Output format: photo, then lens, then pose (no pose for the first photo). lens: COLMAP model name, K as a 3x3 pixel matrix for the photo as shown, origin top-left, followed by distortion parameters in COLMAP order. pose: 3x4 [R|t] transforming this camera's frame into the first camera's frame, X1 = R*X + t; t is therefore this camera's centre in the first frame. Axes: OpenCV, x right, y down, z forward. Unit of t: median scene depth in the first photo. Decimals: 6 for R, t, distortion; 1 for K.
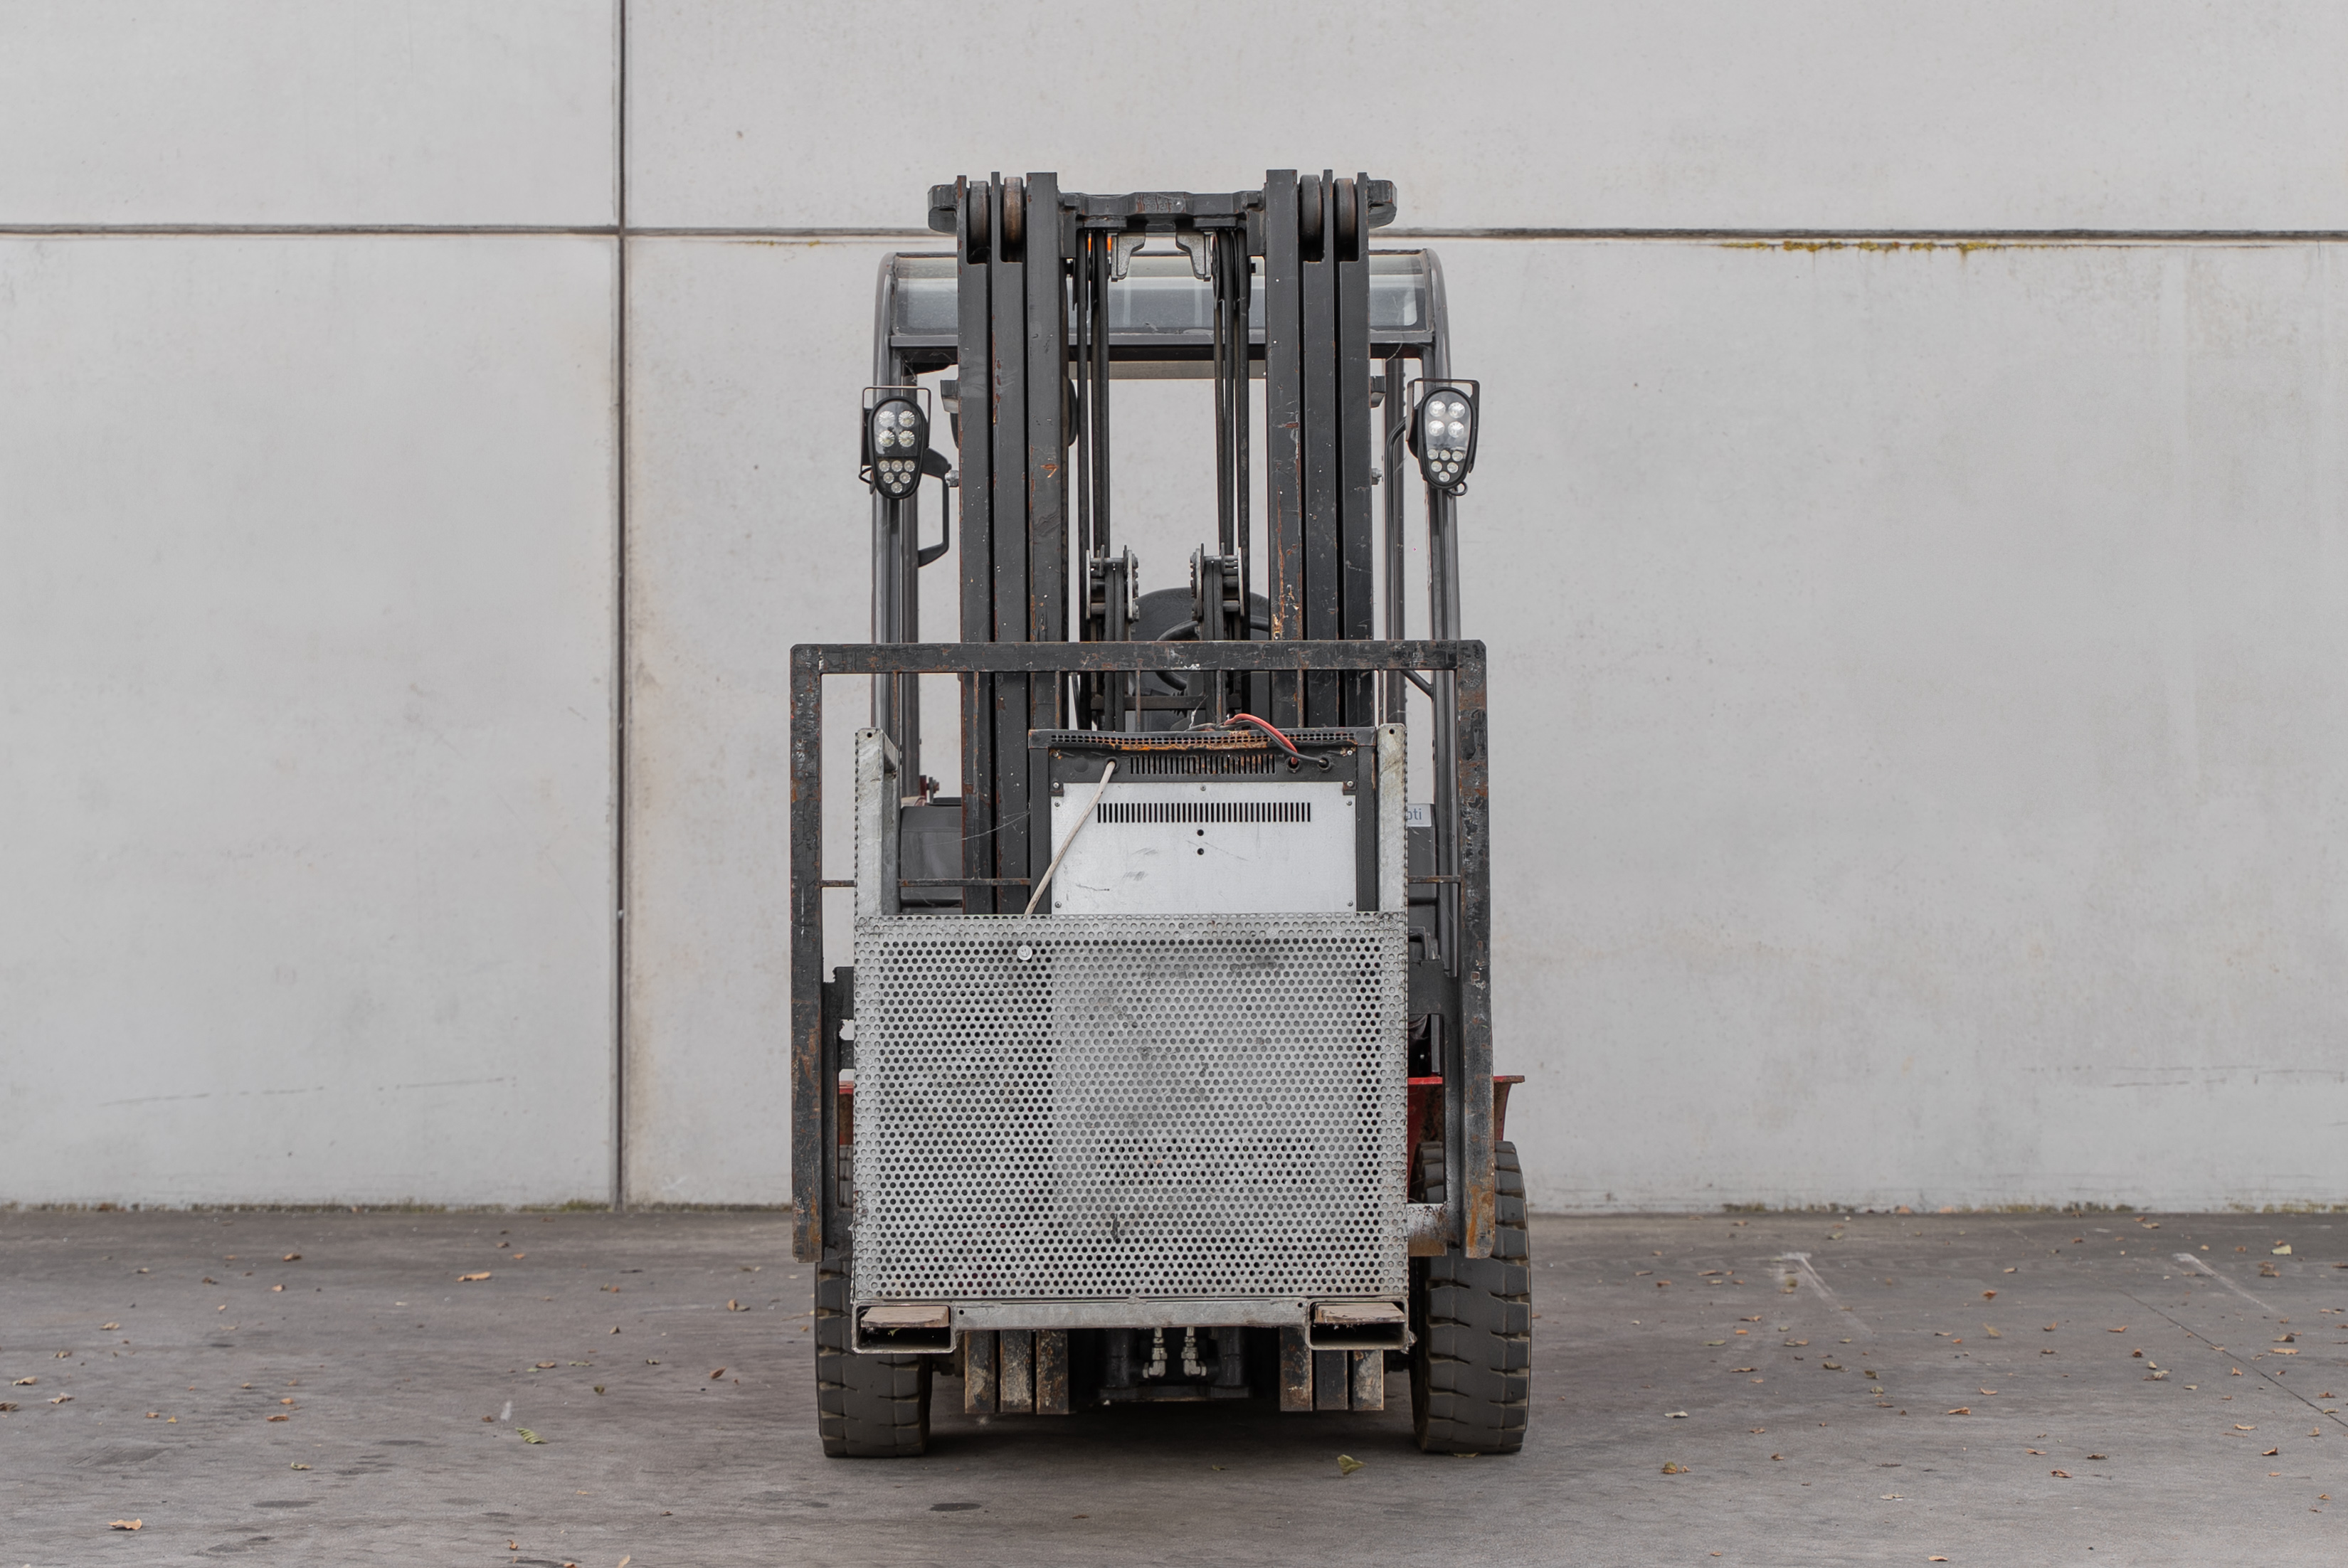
lens RADIAL K [[4458.5, 0, 1169.3], [0, 4458.5, 708.9], [0, 0, 1]] dist [0.025329, -0.142916]
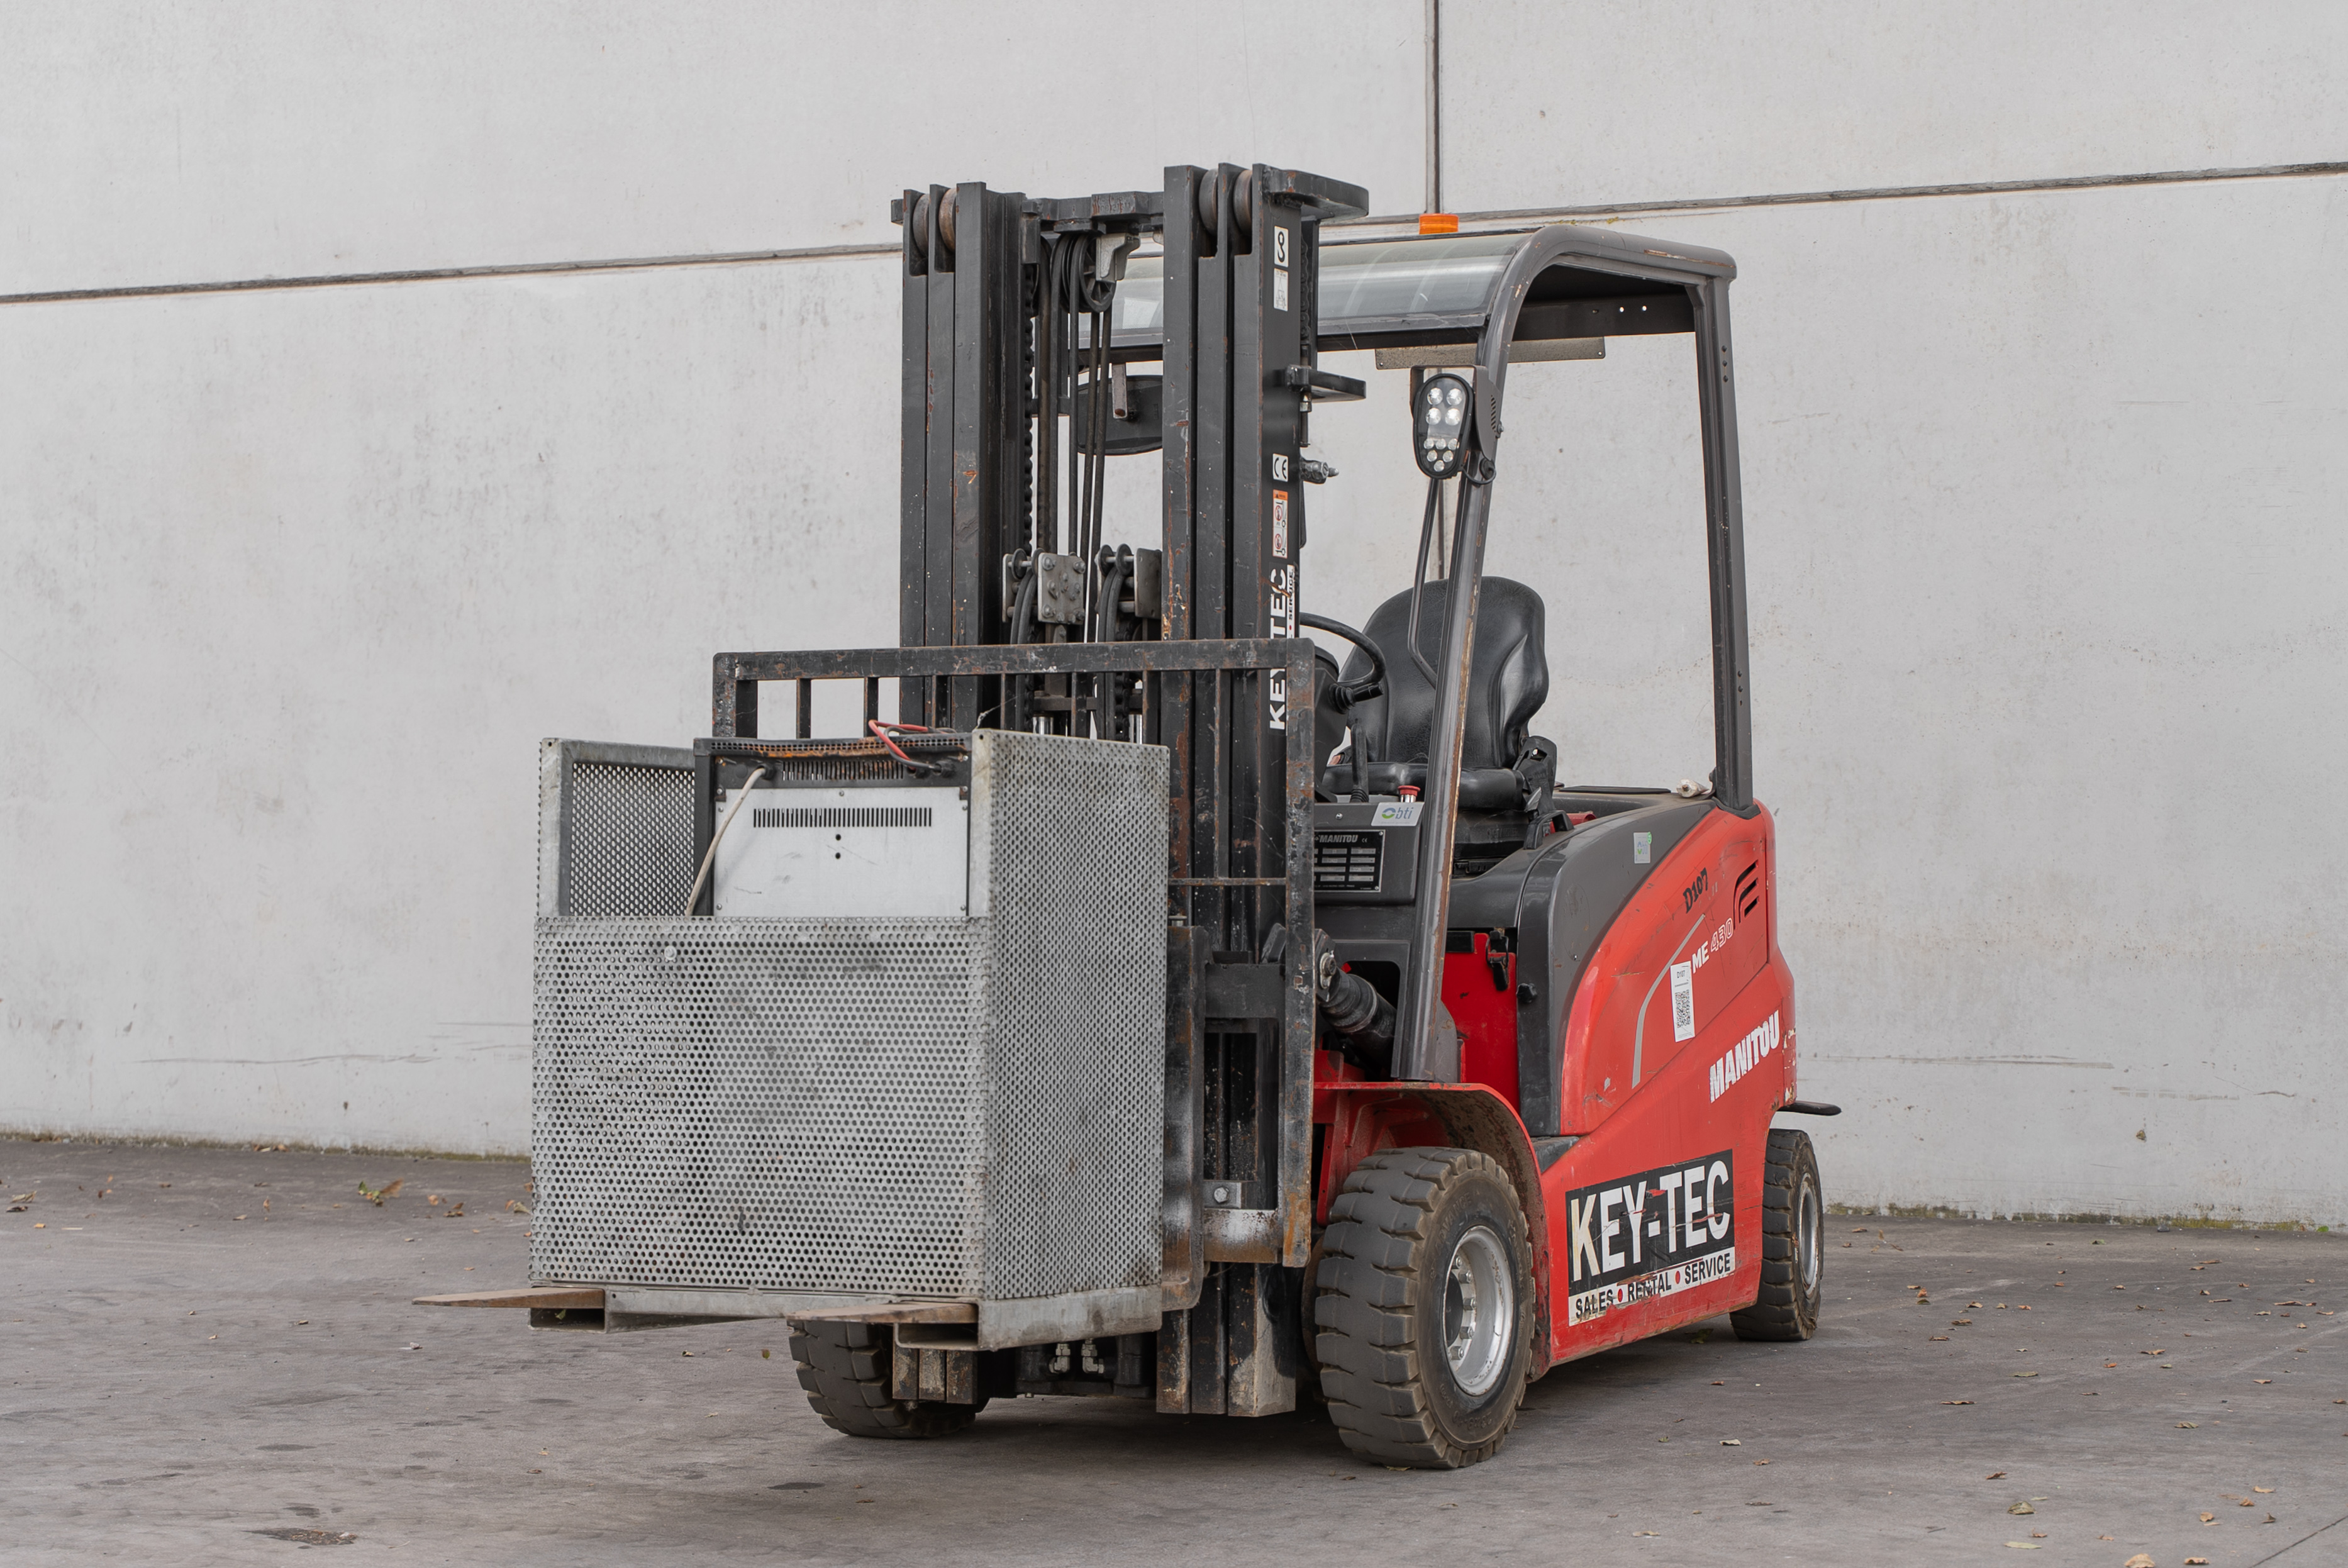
lens RADIAL K [[4600.3, 0, 1174.0], [0, 4600.3, 784.0], [0, 0, 1]] dist [-0.001813, 0.062520]
pose [[0.910606, -0.003516, -0.413261, 0.254087], [0.013148, 0.999704, 0.020466, -0.002452], [0.413066, -0.024070, 0.910383, 0.036817]]
